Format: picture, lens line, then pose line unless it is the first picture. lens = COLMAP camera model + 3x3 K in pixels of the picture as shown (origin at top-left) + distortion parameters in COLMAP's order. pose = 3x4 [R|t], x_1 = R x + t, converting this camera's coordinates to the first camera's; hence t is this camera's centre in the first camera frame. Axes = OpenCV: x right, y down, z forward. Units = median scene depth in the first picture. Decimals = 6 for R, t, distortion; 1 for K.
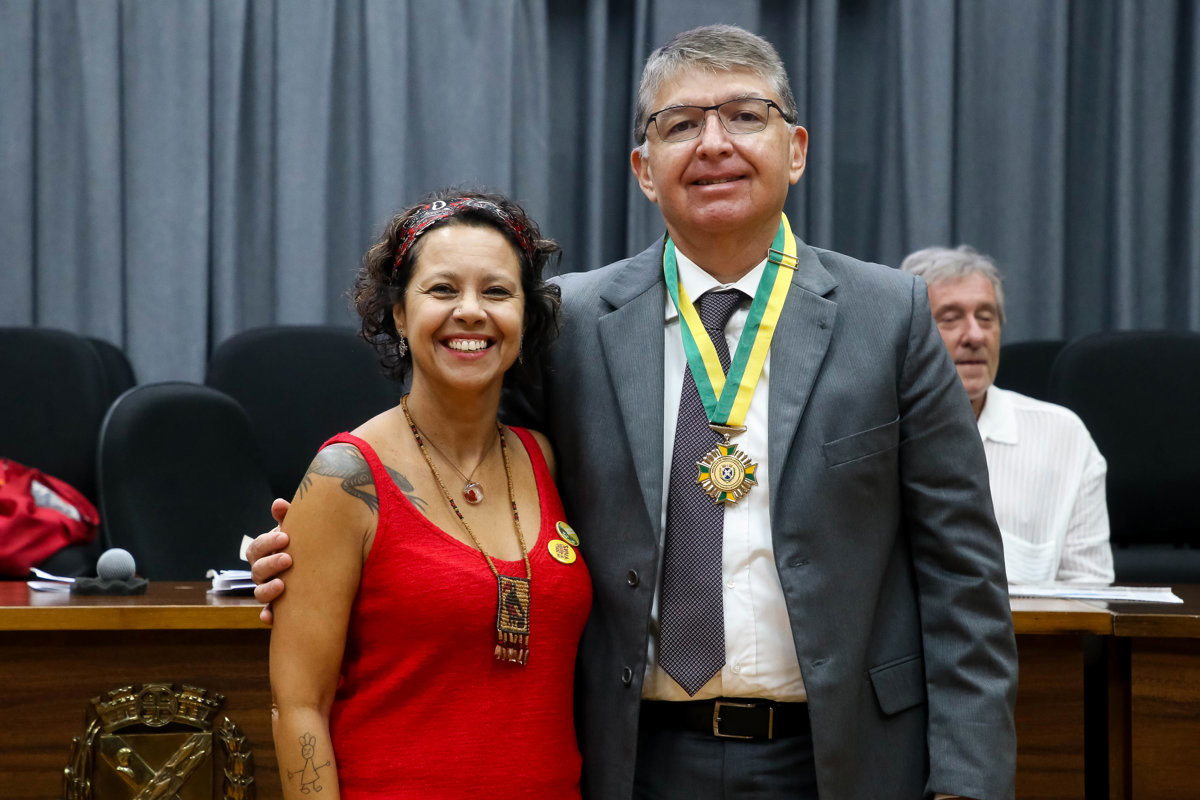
lens RADIAL K [[3643.2, 0, 621.3], [0, 3643.2, 378.2], [0, 0, 1]] dist [0.656999, 0.000000]
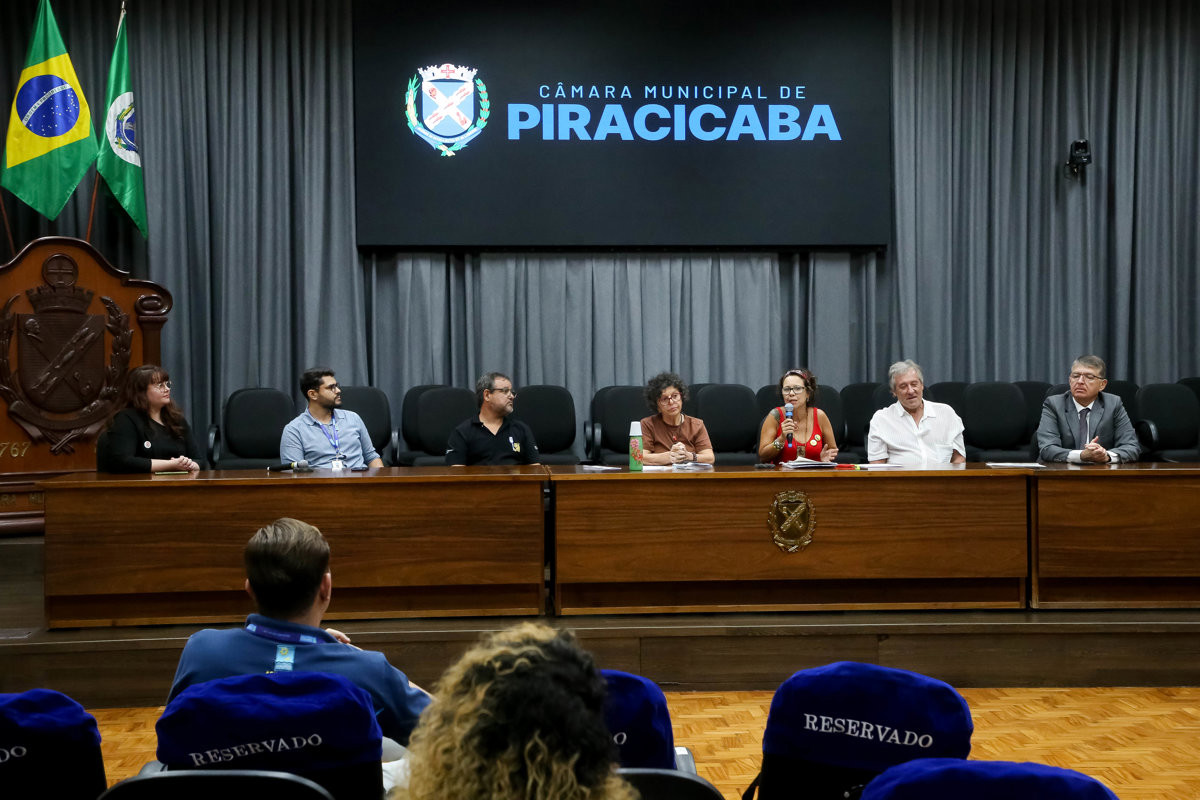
lens RADIAL K [[1772.5, 0, 601.9], [0, 1772.5, 407.4], [0, 0, 1]] dist [0.017259, 0.000000]
pose [[0.999899, -0.014136, -0.001601, -0.323558], [0.014169, 0.999647, 0.022473, -0.051218], [0.001282, -0.022493, 0.999746, -0.881776]]
